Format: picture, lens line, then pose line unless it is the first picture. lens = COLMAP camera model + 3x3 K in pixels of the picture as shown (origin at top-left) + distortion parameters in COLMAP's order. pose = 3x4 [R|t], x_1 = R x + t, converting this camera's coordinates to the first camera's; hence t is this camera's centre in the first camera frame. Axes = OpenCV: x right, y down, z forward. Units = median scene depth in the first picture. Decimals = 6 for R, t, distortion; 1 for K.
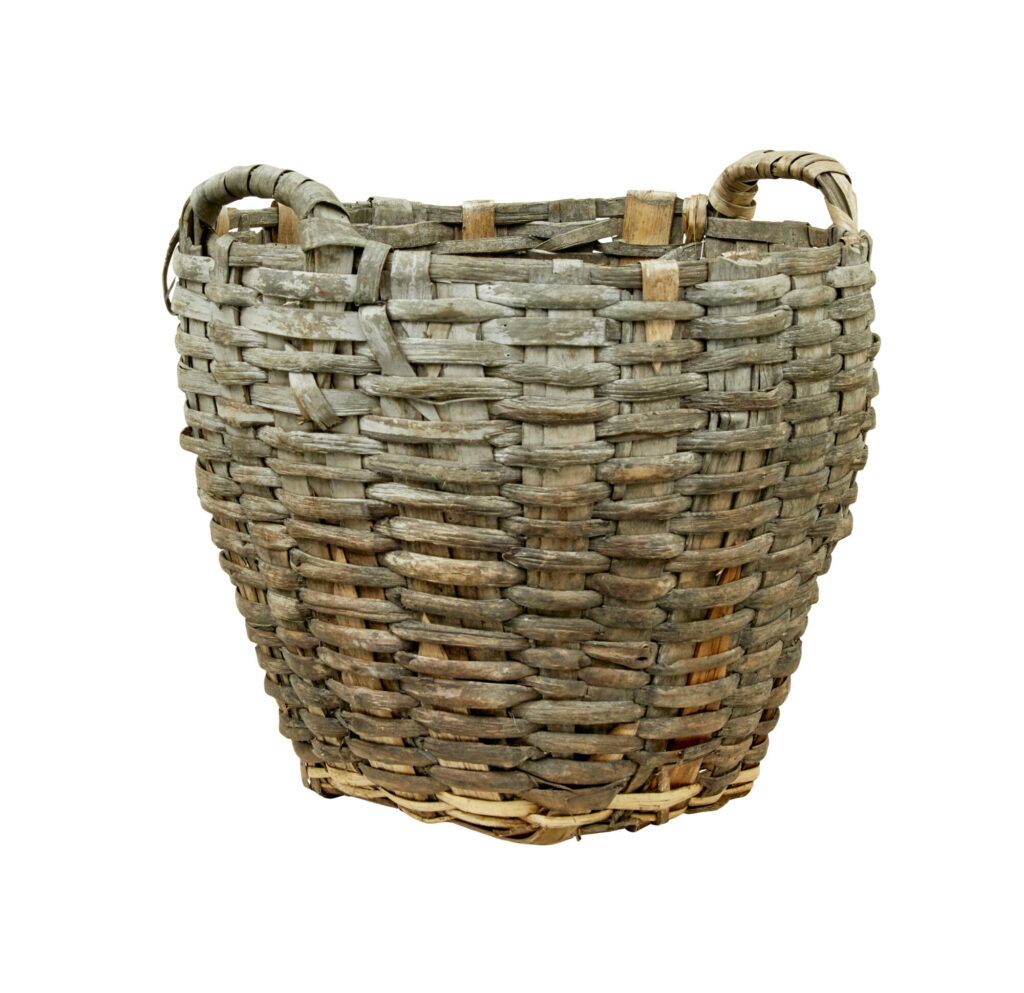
lens RADIAL K [[3339.4, 0, 512.0], [0, 3339.4, 496.3], [0, 0, 1]] dist [-0.065577, 0.000000]
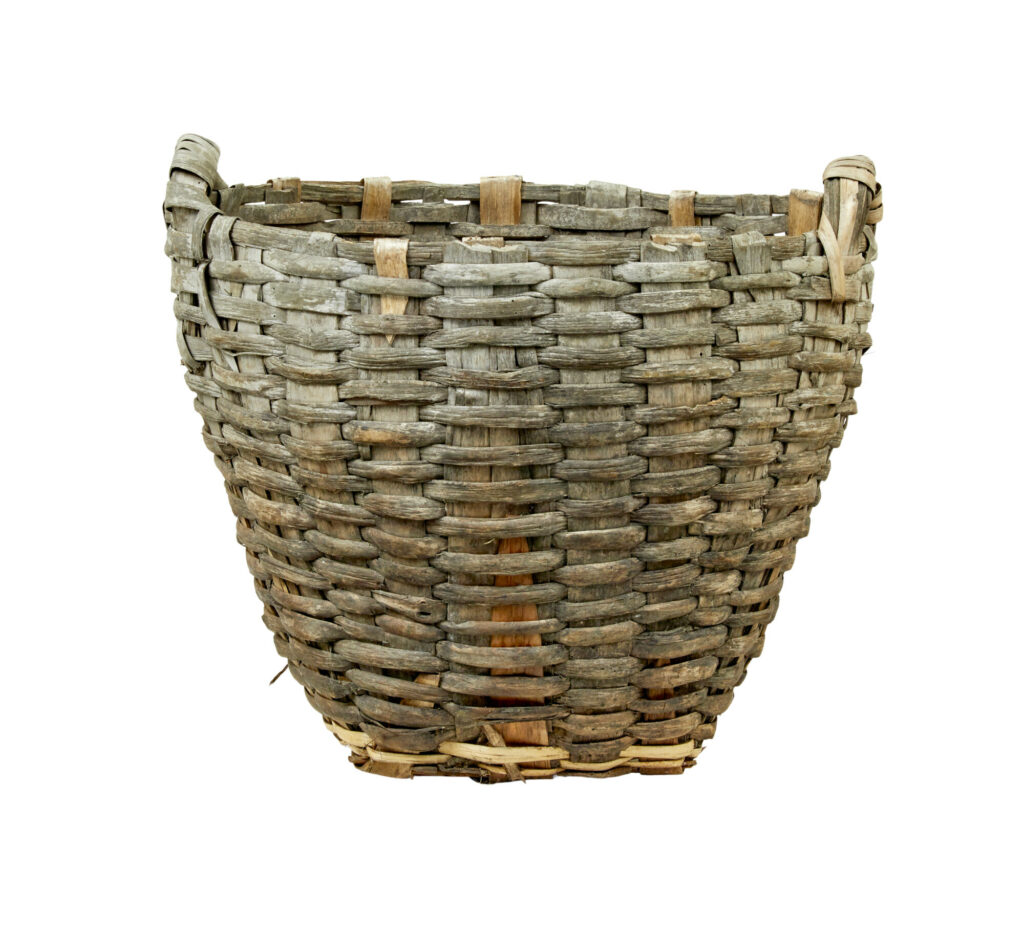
lens RADIAL K [[3124.0, 0, 512.0], [0, 3124.0, 467.7], [0, 0, 1]] dist [-0.000229, 0.000000]
pose [[0.837352, 0.108181, -0.535854, 0.603373], [-0.109374, 0.993558, 0.029672, -0.030925], [0.535612, 0.033763, 0.843789, 0.173483]]
